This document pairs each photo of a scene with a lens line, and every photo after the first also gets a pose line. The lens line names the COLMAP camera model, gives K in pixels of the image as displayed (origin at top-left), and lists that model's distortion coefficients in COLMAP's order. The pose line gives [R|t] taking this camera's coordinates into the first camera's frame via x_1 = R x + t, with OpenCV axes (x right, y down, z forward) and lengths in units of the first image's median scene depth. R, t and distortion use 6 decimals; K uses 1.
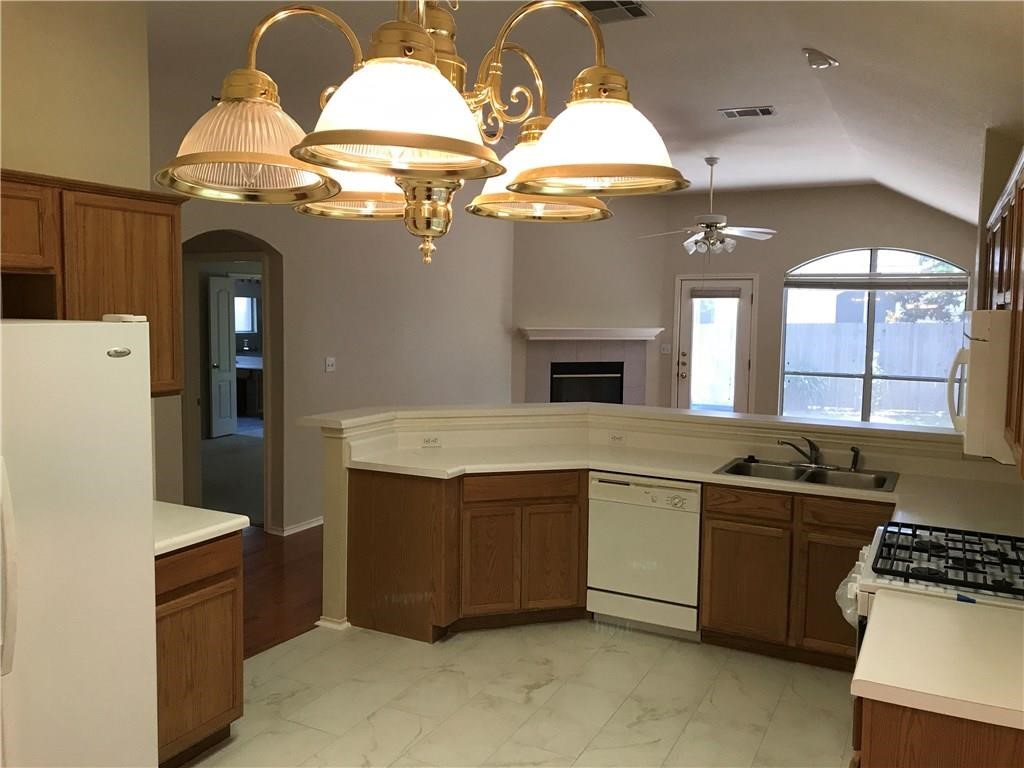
lens RADIAL K [[839.1, 0, 501.5], [0, 839.1, 369.7], [0, 0, 1]] dist [0.016827, -0.019967]
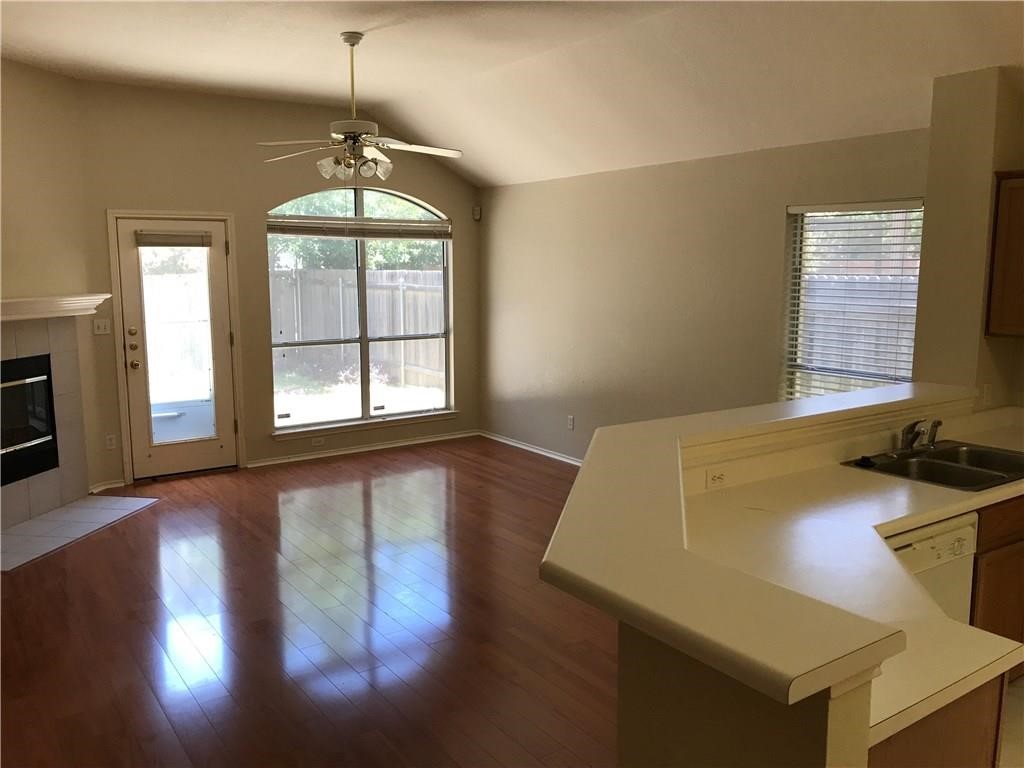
lens RADIAL K [[839.1, 0, 509.5], [0, 839.1, 392.6], [0, 0, 1]] dist [0.016827, -0.019967]
pose [[0.452568, -0.150560, 0.878928, -0.247446], [0.073387, 0.988588, 0.131557, -0.038694], [-0.888705, 0.004963, 0.458452, 0.453416]]
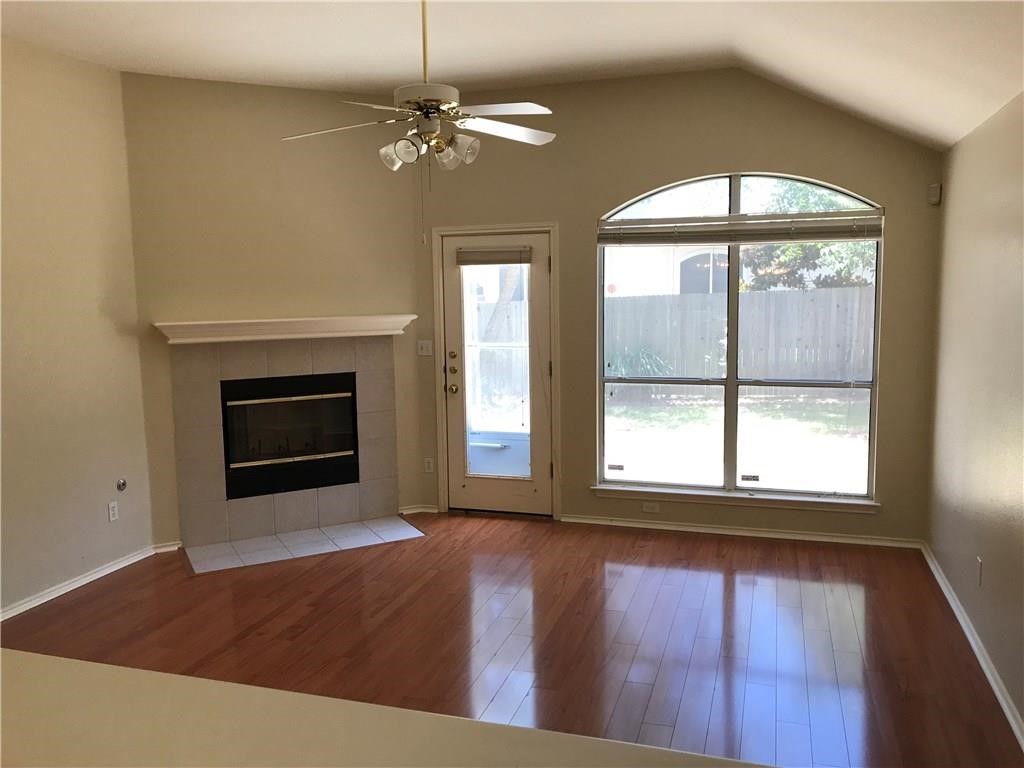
lens RADIAL K [[839.1, 0, 496.2], [0, 839.1, 379.0], [0, 0, 1]] dist [0.016827, -0.019967]
pose [[0.986133, -0.049447, 0.158417, 0.156206], [0.043493, 0.998219, 0.040838, -0.025993], [-0.160154, -0.033381, 0.986527, 0.391281]]
